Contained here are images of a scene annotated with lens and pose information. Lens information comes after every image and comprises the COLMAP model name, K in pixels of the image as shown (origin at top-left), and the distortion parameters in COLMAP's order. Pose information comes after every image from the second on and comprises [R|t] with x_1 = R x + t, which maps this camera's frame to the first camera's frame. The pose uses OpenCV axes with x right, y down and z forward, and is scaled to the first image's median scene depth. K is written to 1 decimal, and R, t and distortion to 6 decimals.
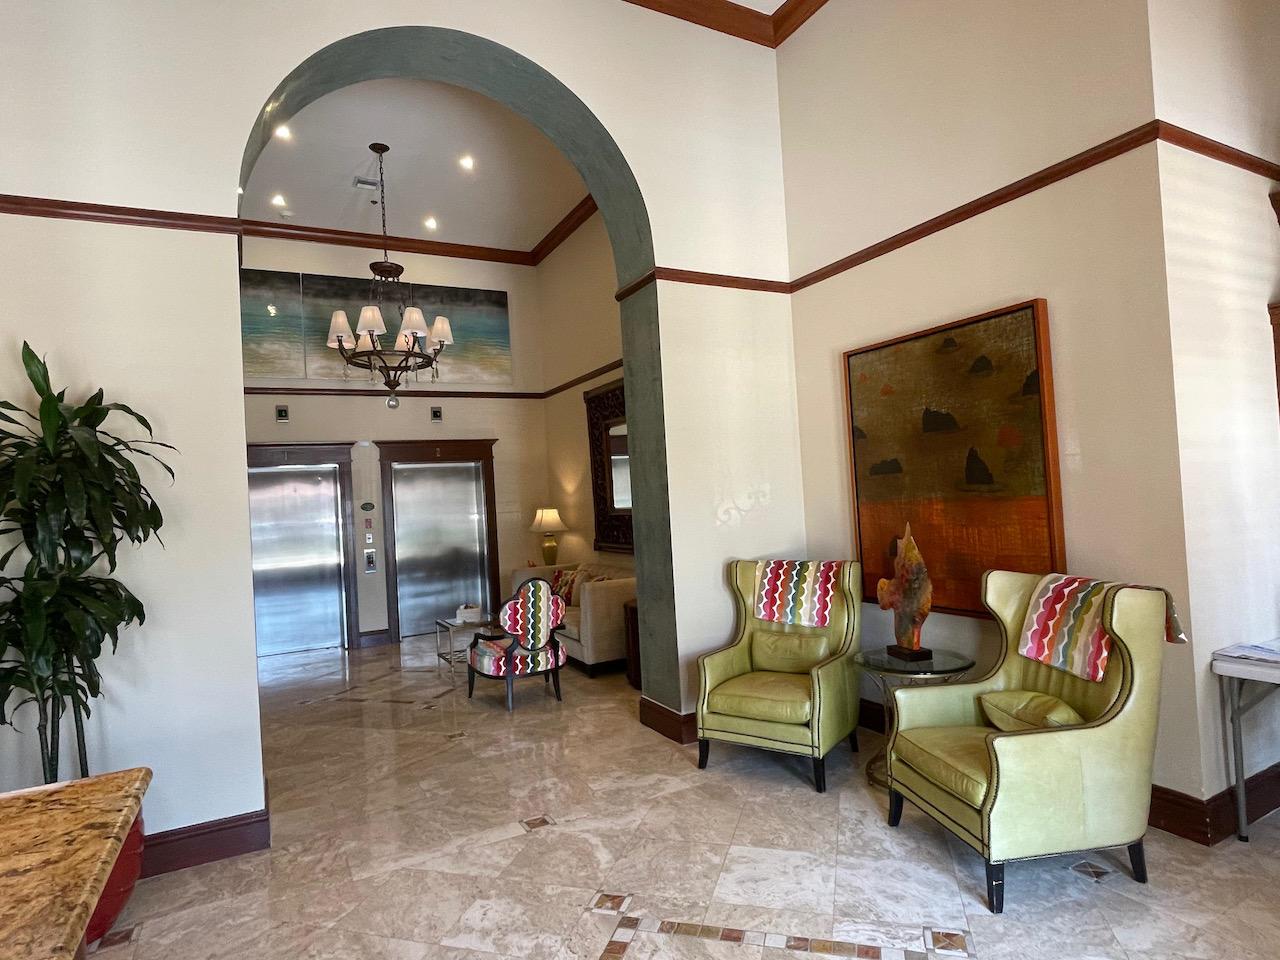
lens RADIAL K [[706.1, 0, 626.2], [0, 706.1, 479.9], [0, 0, 1]] dist [0.038849, -0.045990]
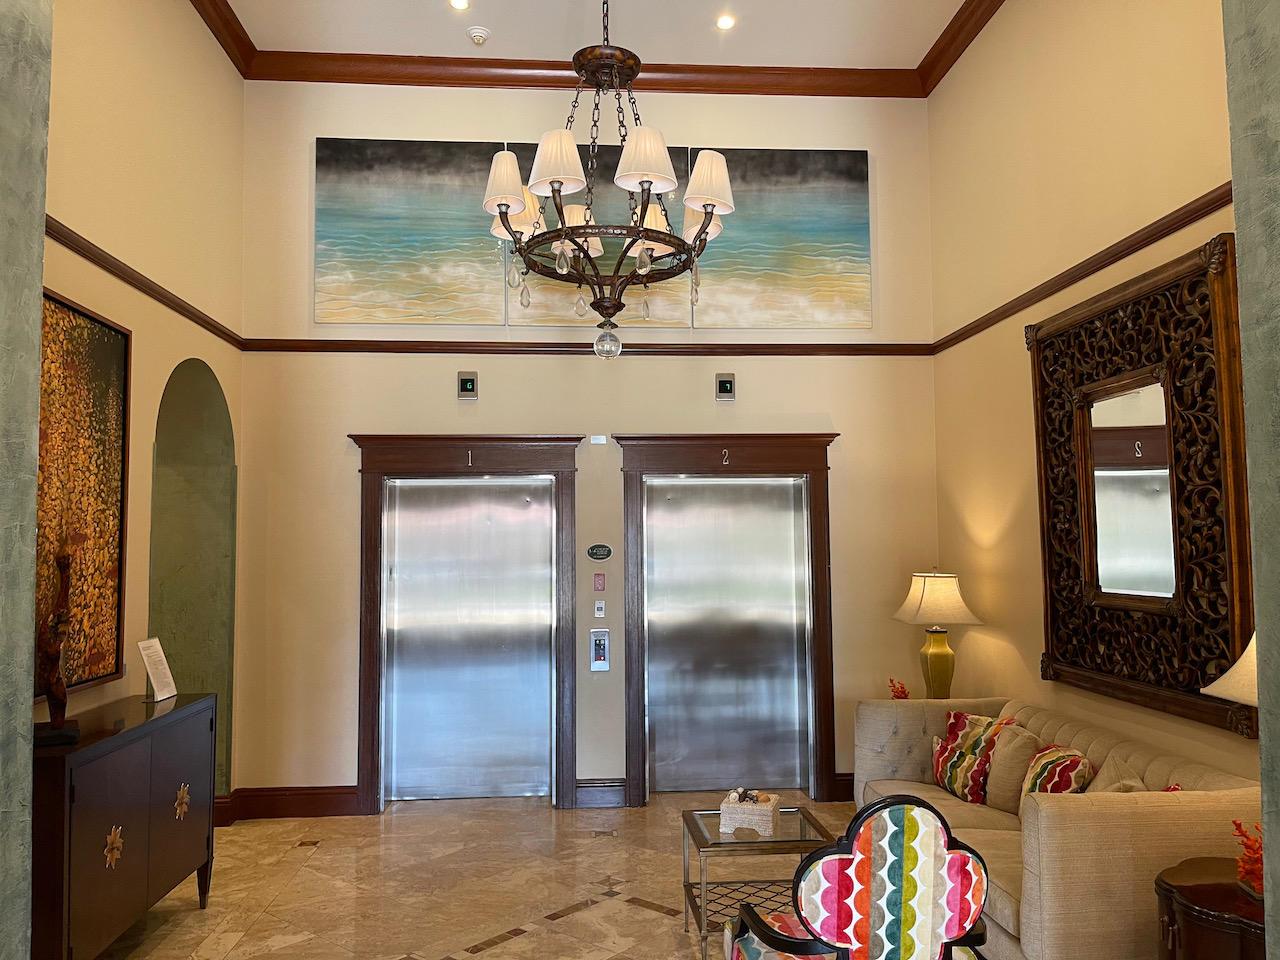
lens RADIAL K [[955.2, 0, 645.7], [0, 955.2, 487.1], [0, 0, 1]] dist [0.067502, -0.083560]
pose [[0.920793, 0.025841, -0.389194, -0.055355], [-0.034161, 0.999312, -0.014470, -0.004886], [0.388552, 0.026619, 0.921042, 0.443442]]
